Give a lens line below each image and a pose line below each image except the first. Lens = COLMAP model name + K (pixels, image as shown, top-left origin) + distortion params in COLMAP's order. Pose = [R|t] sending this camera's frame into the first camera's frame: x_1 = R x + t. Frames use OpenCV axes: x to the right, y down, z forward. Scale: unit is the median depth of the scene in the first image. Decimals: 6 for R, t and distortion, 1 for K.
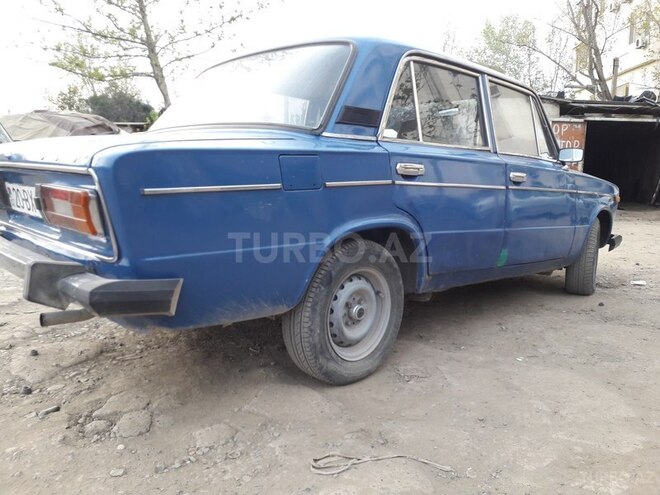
lens RADIAL K [[530.6, 0, 330.0], [0, 530.6, 247.5], [0, 0, 1]] dist [0.009945, -0.001347]
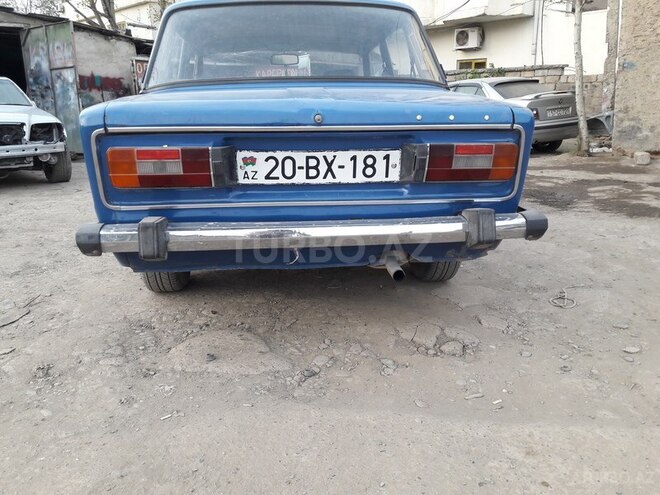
lens RADIAL K [[530.6, 0, 330.0], [0, 530.6, 247.5], [0, 0, 1]] dist [0.009945, -0.001347]
pose [[0.604149, -0.218219, 0.766410, -1.097003], [0.126512, 0.975842, 0.178122, -0.098254], [-0.786765, -0.010652, 0.617161, 0.357558]]
